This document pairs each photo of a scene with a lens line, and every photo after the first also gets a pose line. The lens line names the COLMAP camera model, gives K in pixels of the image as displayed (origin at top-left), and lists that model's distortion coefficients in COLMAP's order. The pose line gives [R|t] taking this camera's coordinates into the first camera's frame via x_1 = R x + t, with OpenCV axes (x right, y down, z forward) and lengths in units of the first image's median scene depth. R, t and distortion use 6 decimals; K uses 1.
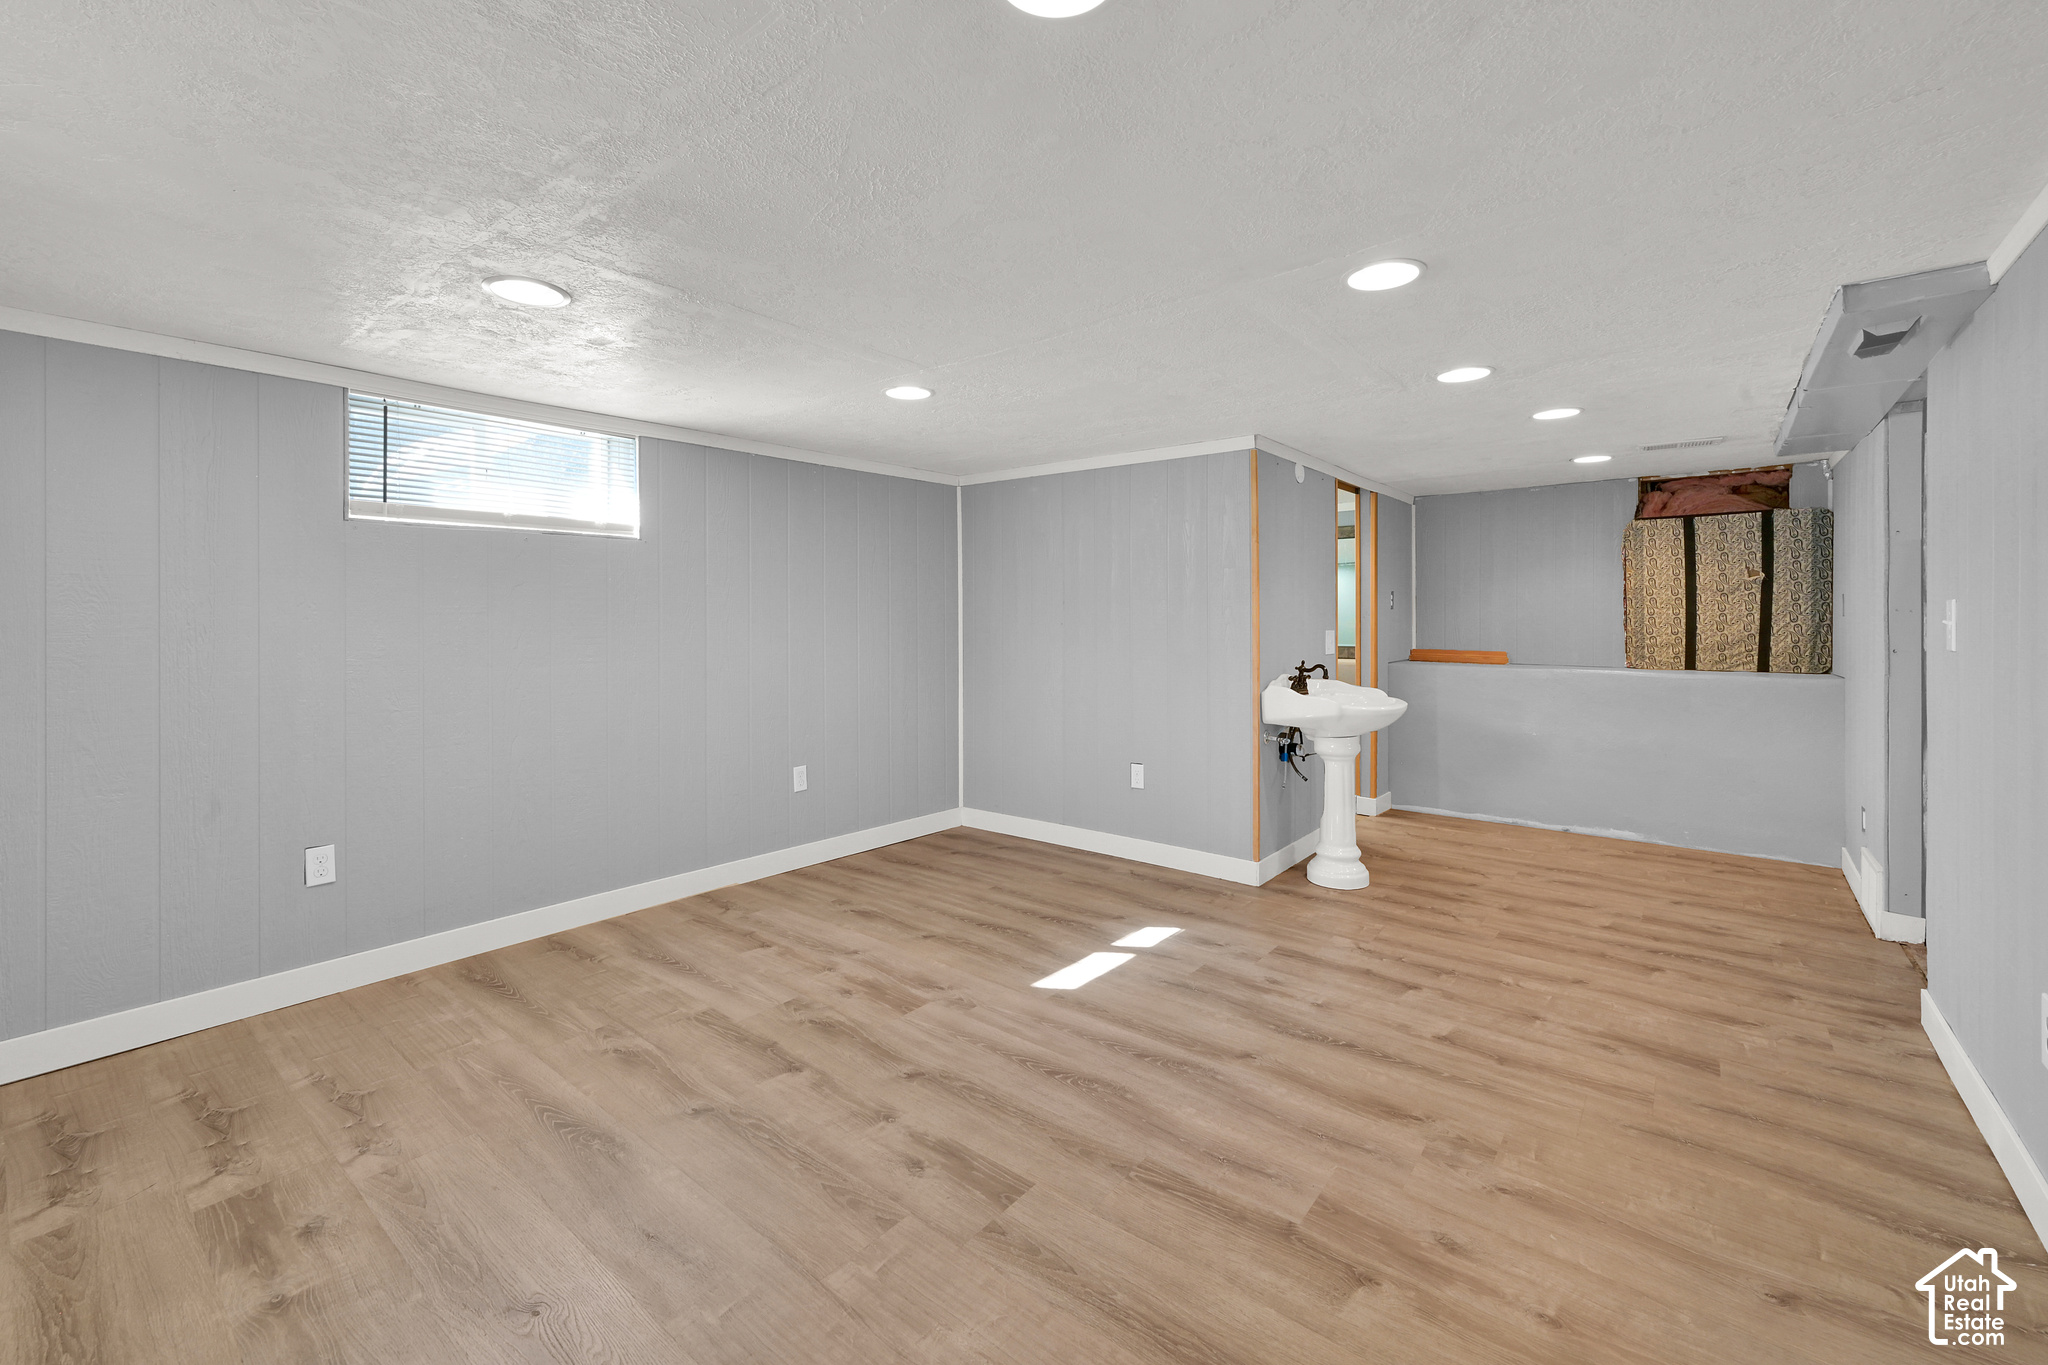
lens RADIAL K [[833.8, 0, 996.9], [0, 833.8, 617.3], [0, 0, 1]] dist [-0.002298, 0.000773]
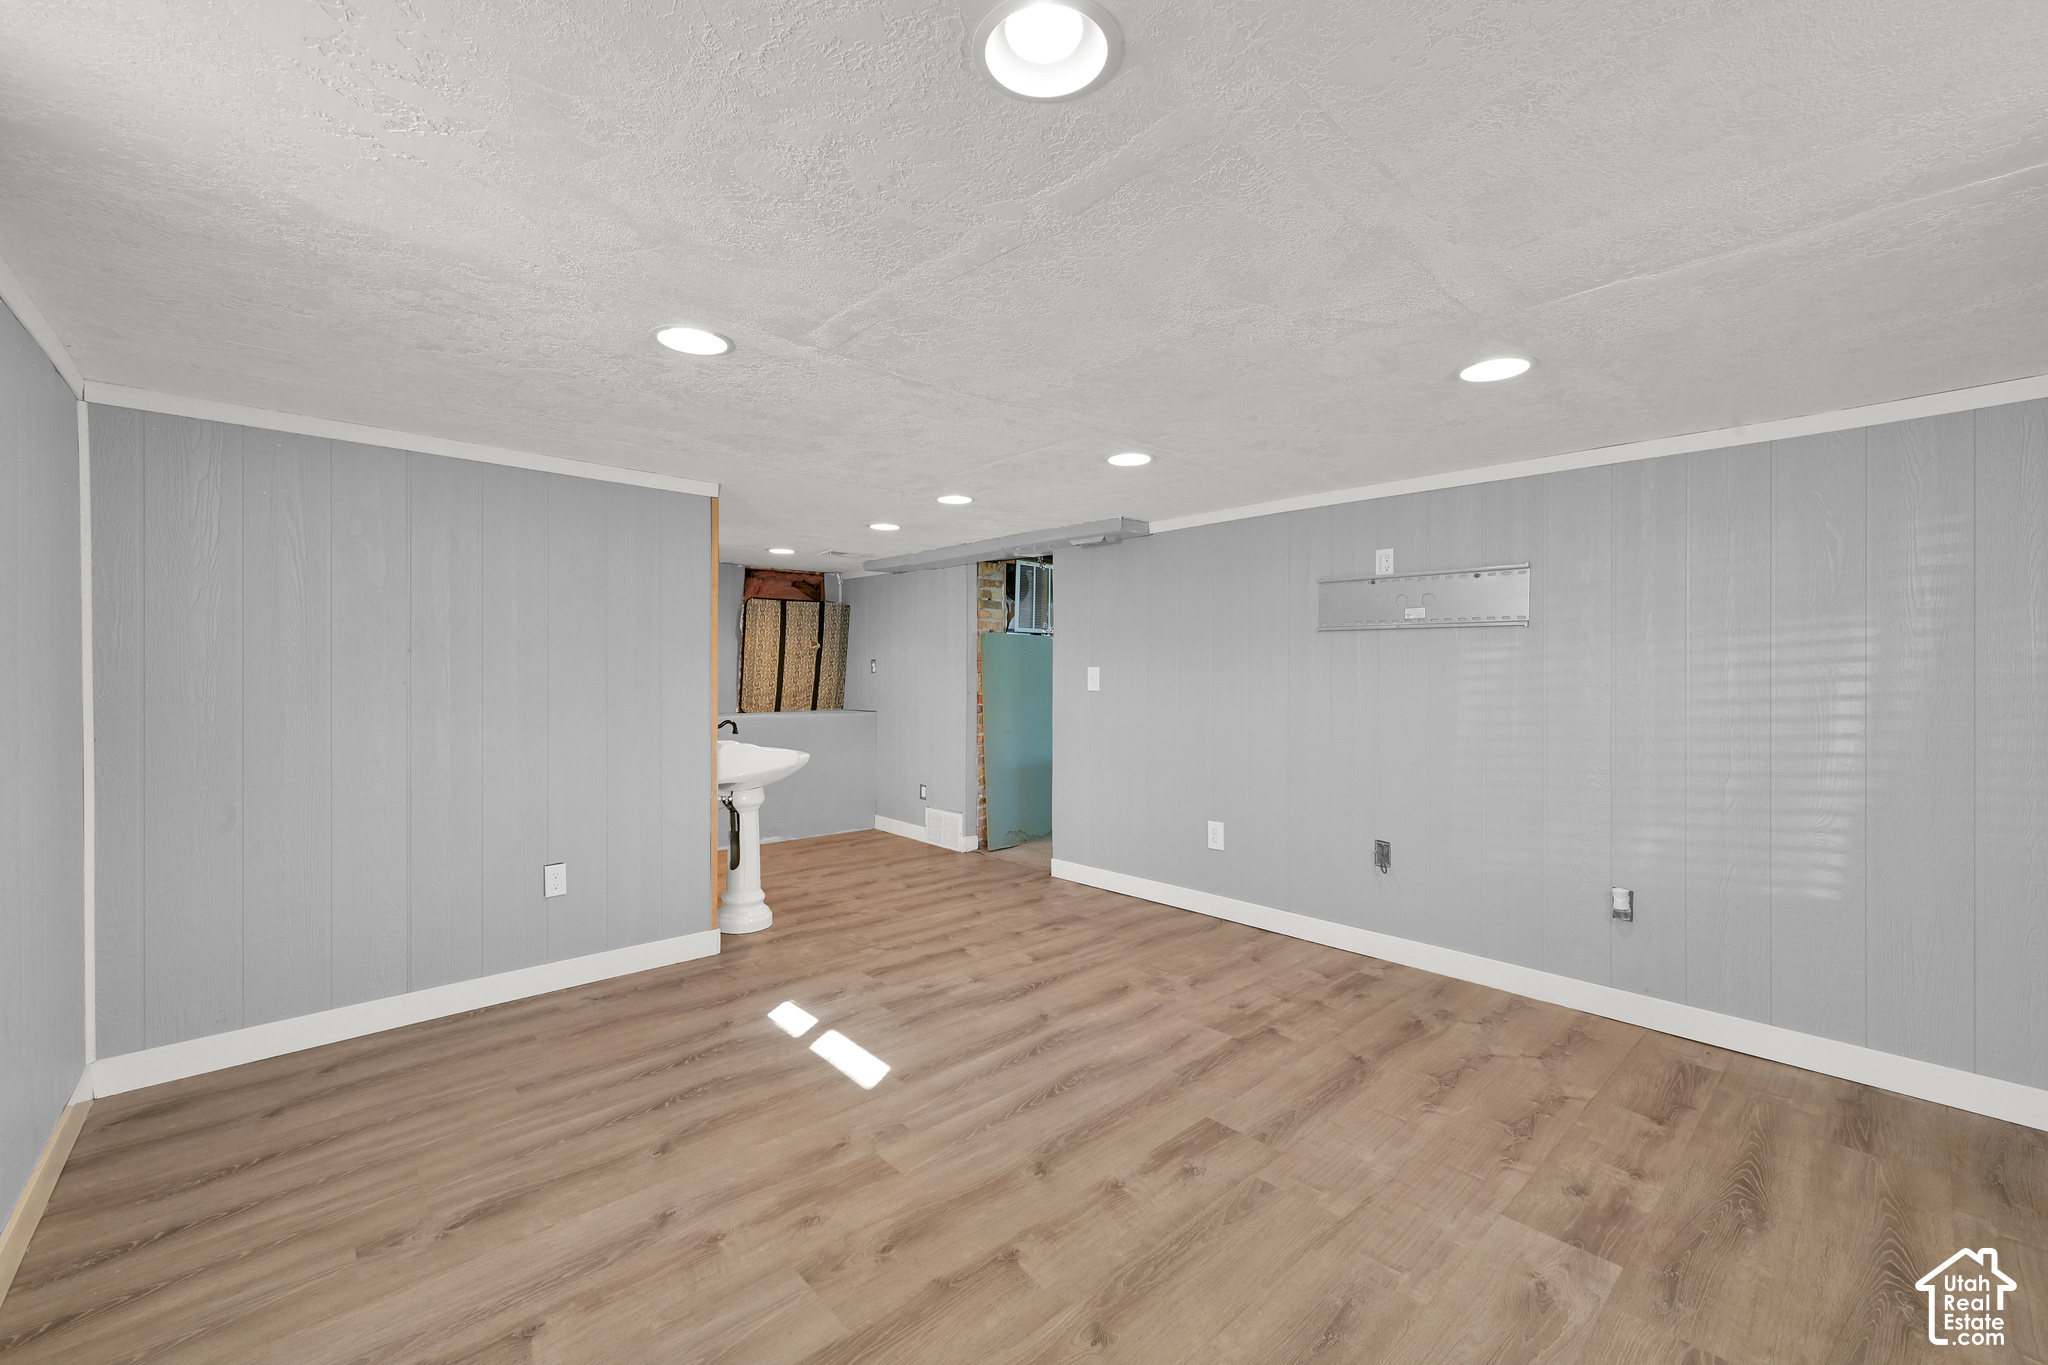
lens RADIAL K [[833.8, 0, 1029.1], [0, 833.8, 673.7], [0, 0, 1]] dist [-0.002298, 0.000773]
pose [[0.134526, -0.000458, 0.990910, -0.814421], [-0.003469, 0.999994, 0.000933, -0.003840], [-0.990904, -0.003563, 0.134524, 0.707079]]
